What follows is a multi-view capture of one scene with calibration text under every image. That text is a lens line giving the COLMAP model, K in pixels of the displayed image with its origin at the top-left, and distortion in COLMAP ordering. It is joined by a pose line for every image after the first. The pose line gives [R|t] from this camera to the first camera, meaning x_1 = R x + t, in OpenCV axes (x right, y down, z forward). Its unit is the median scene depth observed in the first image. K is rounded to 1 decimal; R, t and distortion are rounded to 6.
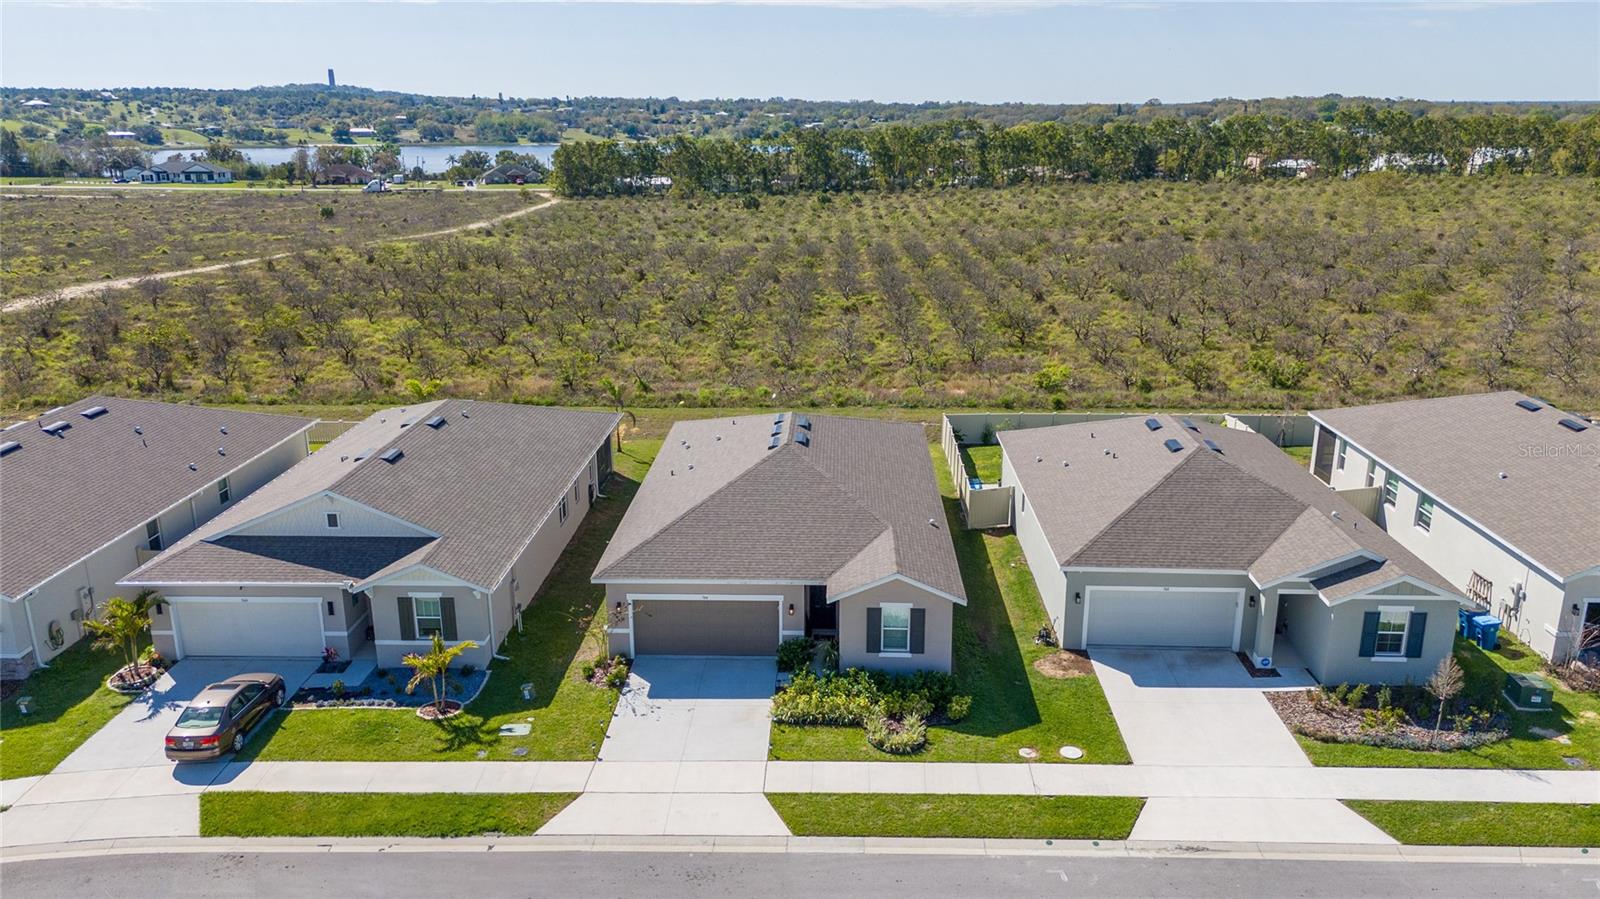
lens RADIAL K [[1203.0, 0, 800.0], [0, 1203.0, 449.5], [0, 0, 1]] dist [0.040422, -0.004525]
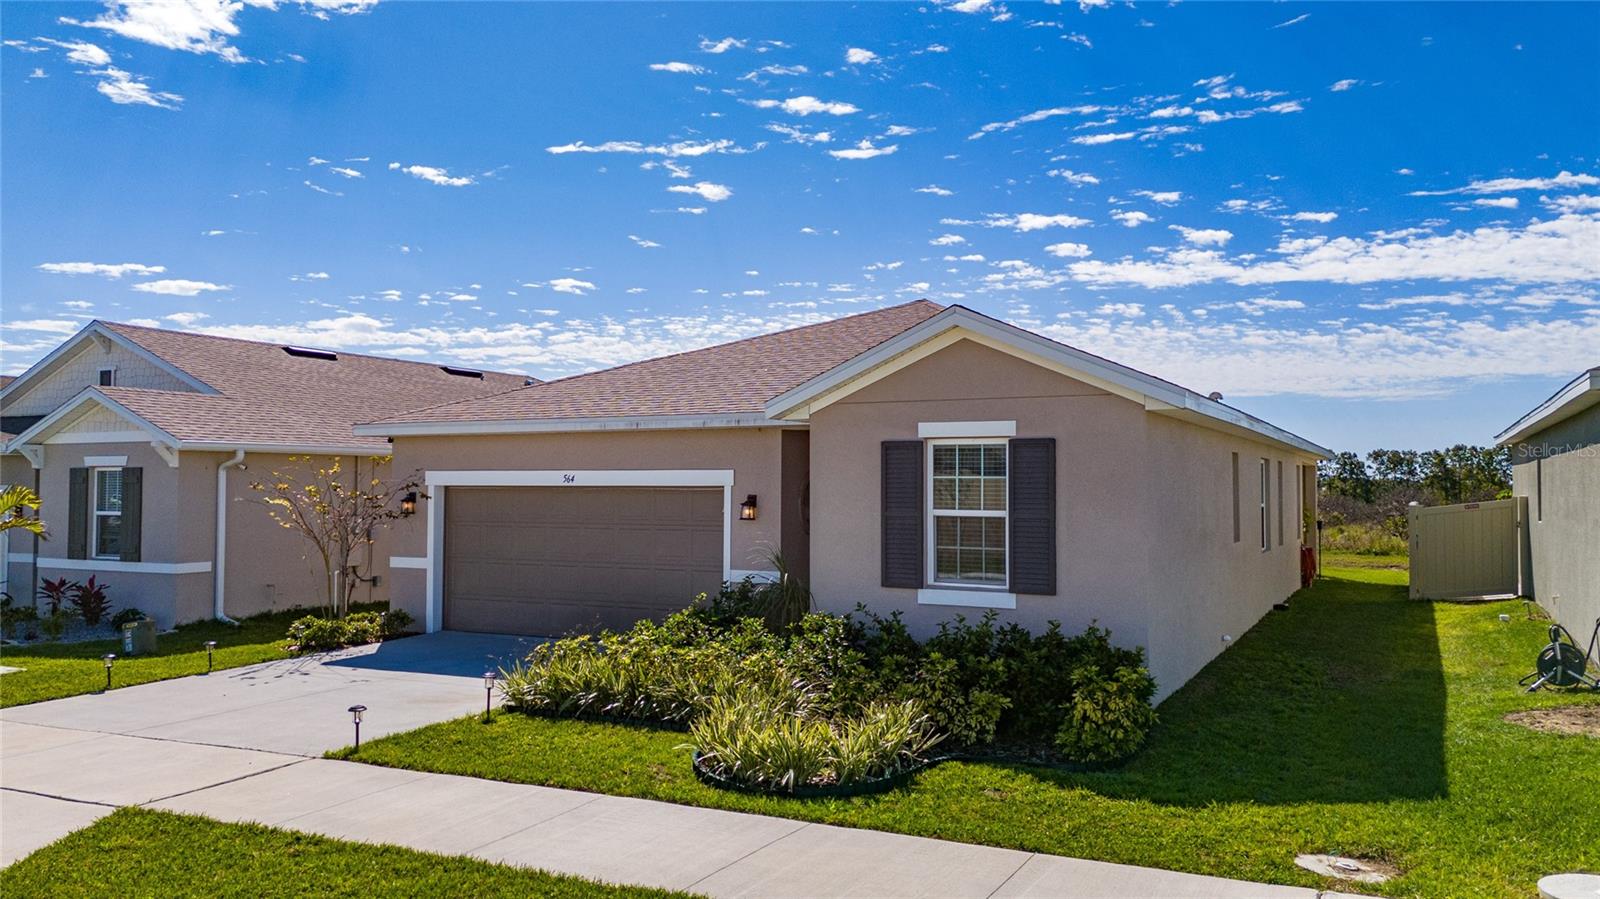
lens RADIAL K [[1203.0, 0, 800.0], [0, 1203.0, 449.5], [0, 0, 1]] dist [0.040422, -0.004525]
pose [[0.905177, -0.002253, -0.425030, 0.173791], [-0.130325, 0.950346, -0.282590, 0.228357], [0.404562, 0.311186, 0.859938, 0.700625]]
